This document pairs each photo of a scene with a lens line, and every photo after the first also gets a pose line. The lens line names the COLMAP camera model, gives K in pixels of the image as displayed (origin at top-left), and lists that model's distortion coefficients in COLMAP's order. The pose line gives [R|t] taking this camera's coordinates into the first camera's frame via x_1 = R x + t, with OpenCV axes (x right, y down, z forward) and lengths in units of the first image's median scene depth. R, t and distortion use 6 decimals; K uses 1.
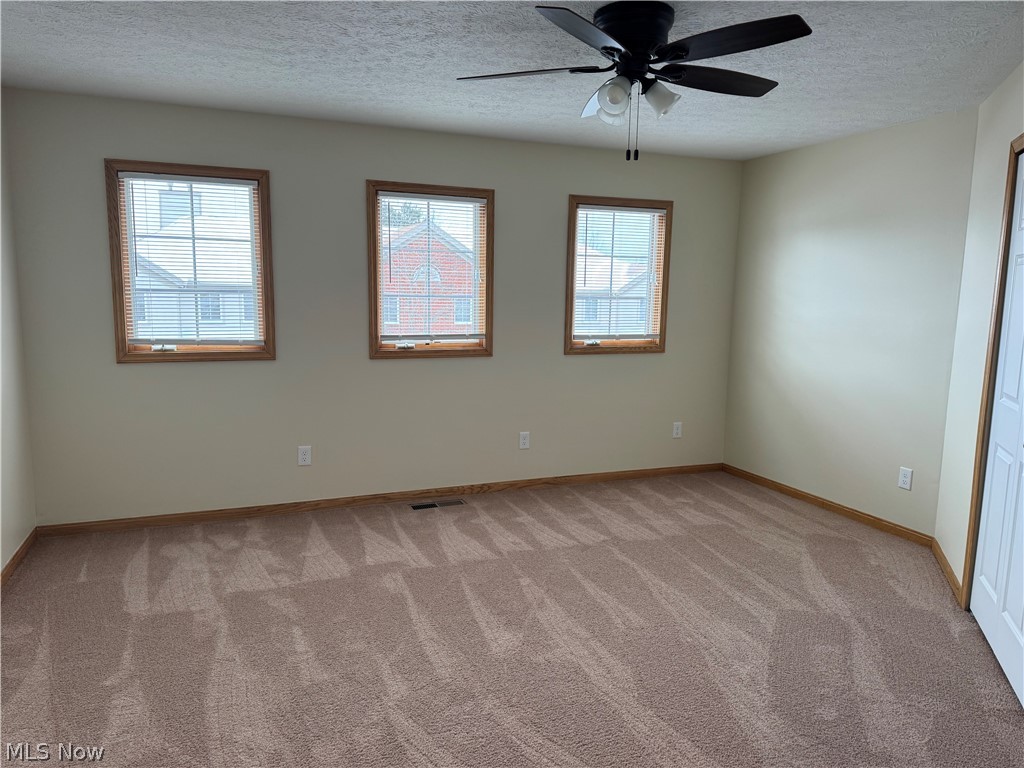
lens RADIAL K [[725.1, 0, 518.0], [0, 725.1, 387.9], [0, 0, 1]] dist [0.098604, -0.110929]
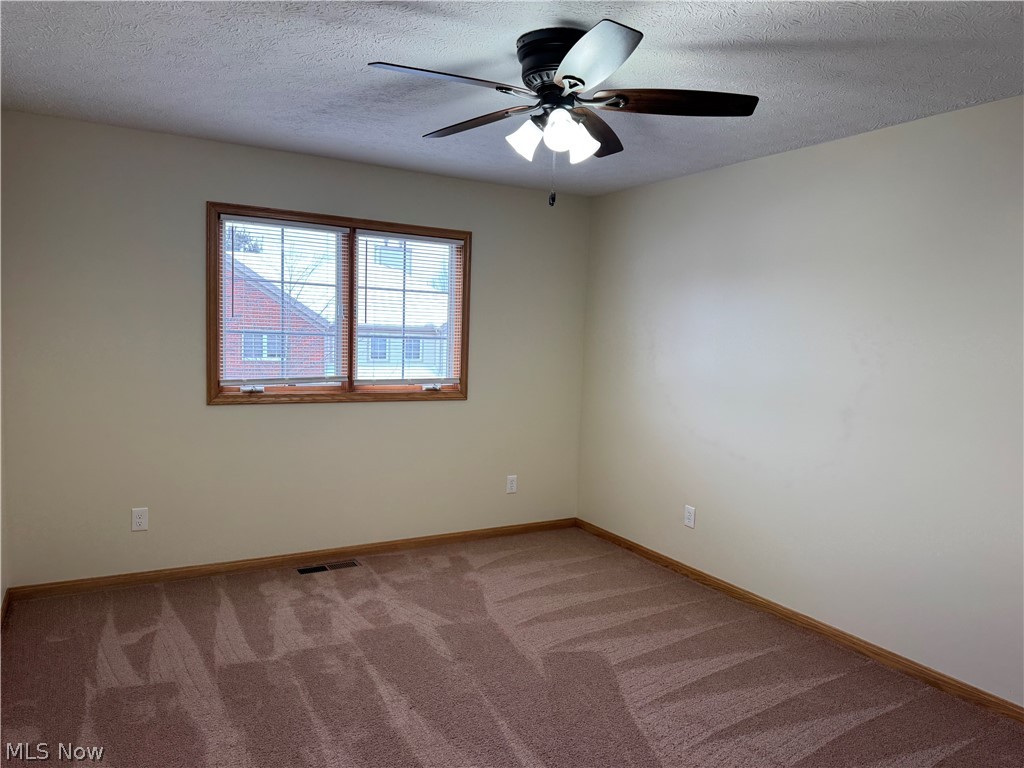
lens RADIAL K [[817.8, 0, 512.0], [0, 817.8, 384.0], [0, 0, 1]] dist [0.002138, -0.000355]
pose [[0.978372, 0.004280, 0.206808, -0.381772], [0.009339, 0.997853, -0.064829, 0.014605], [-0.206642, 0.065358, 0.976231, -0.159008]]
